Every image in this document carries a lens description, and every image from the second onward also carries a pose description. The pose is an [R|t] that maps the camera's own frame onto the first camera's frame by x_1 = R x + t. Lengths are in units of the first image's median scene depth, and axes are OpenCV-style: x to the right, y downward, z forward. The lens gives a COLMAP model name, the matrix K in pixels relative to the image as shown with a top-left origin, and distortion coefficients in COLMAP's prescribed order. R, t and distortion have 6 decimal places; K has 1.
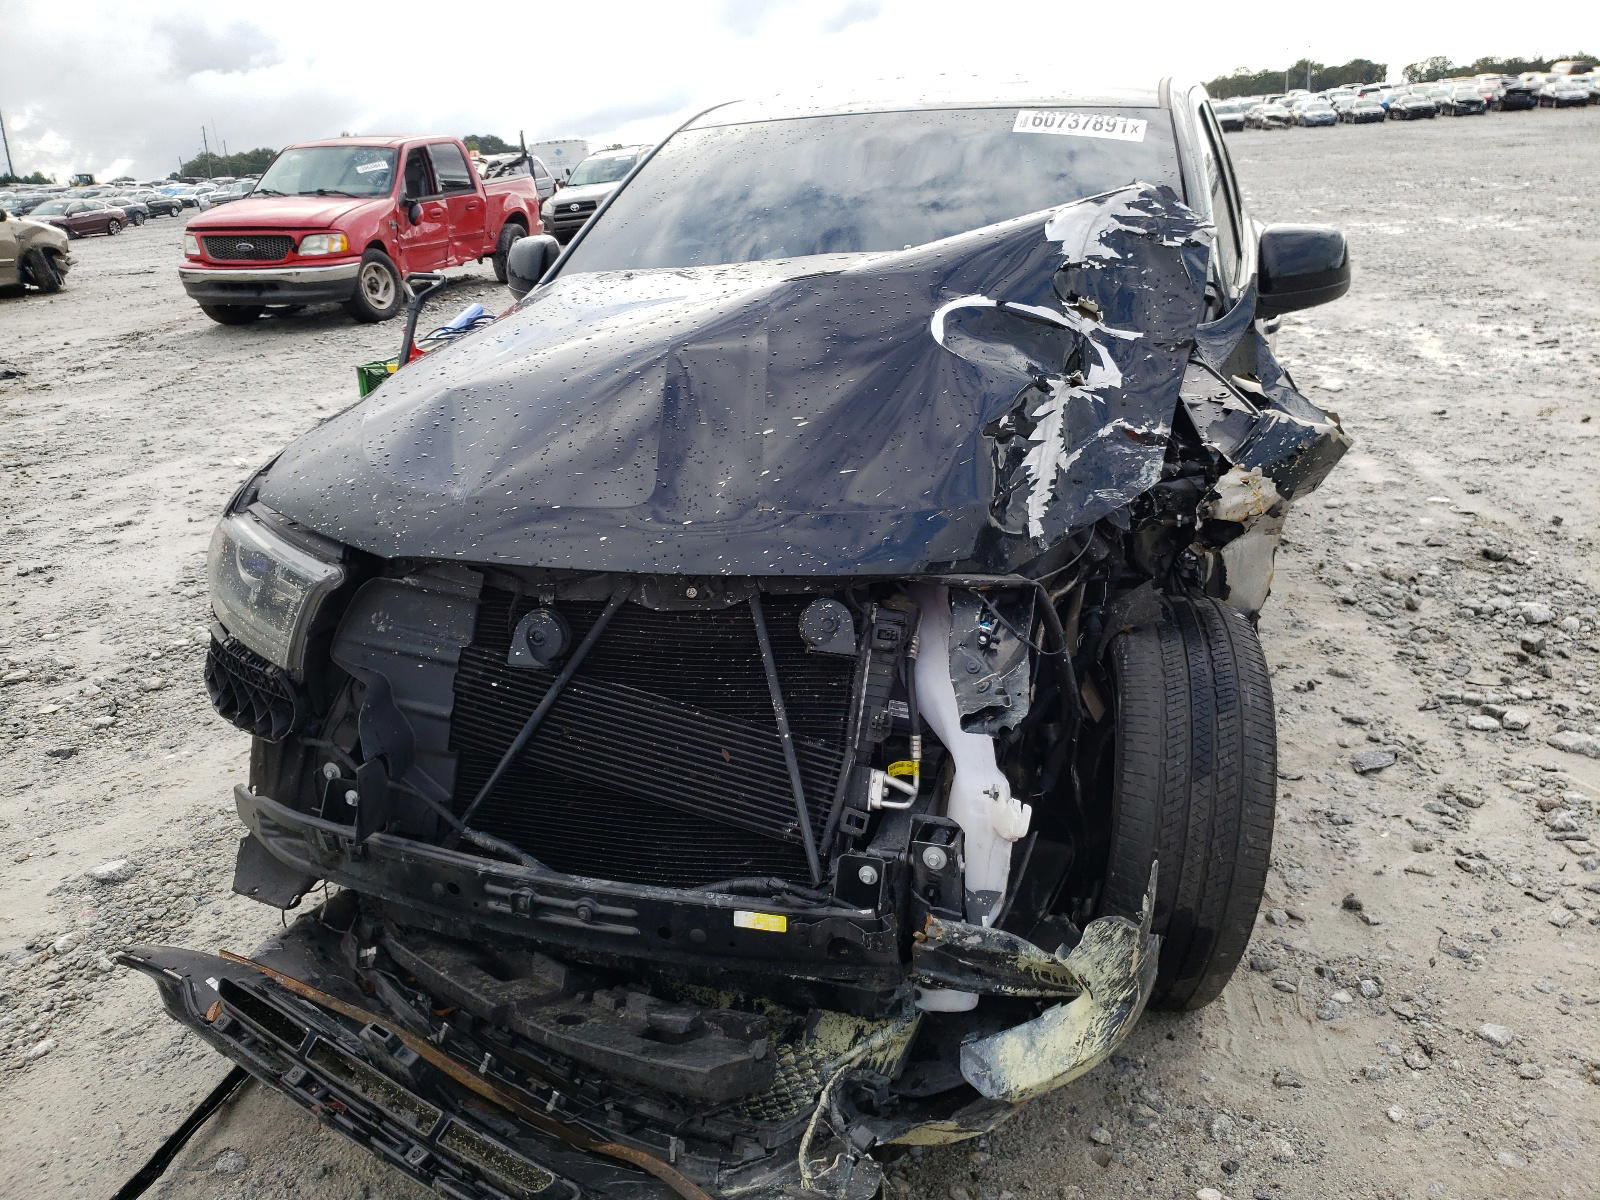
lens RADIAL K [[1202.2, 0, 800.0], [0, 1202.2, 600.0], [0, 0, 1]] dist [0.006433, 0.013730]
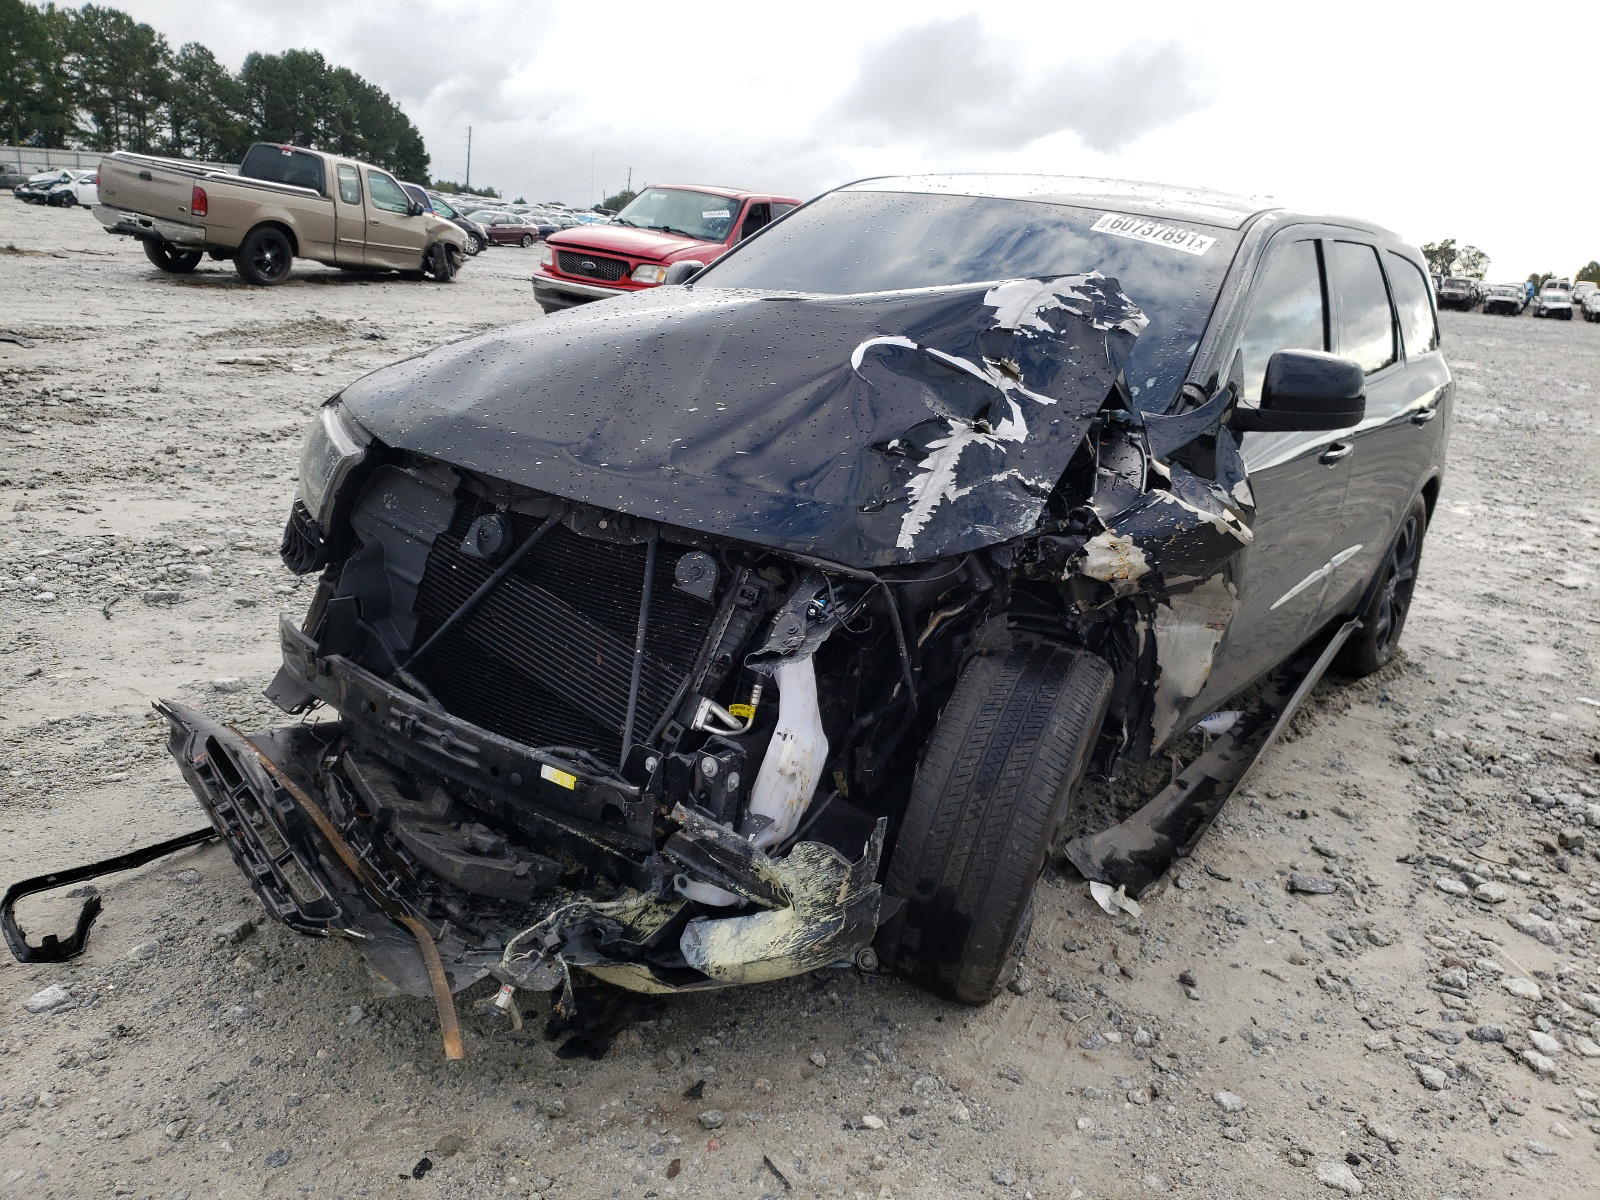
lens RADIAL K [[1228.1, 0, 858.8], [0, 1228.1, 663.7], [0, 0, 1]] dist [0.090760, -0.204789]
pose [[0.946944, 0.228794, -0.225722, 0.431737], [-0.237715, 0.971251, -0.012788, 0.078387], [0.216307, 0.065767, 0.974108, -0.155405]]
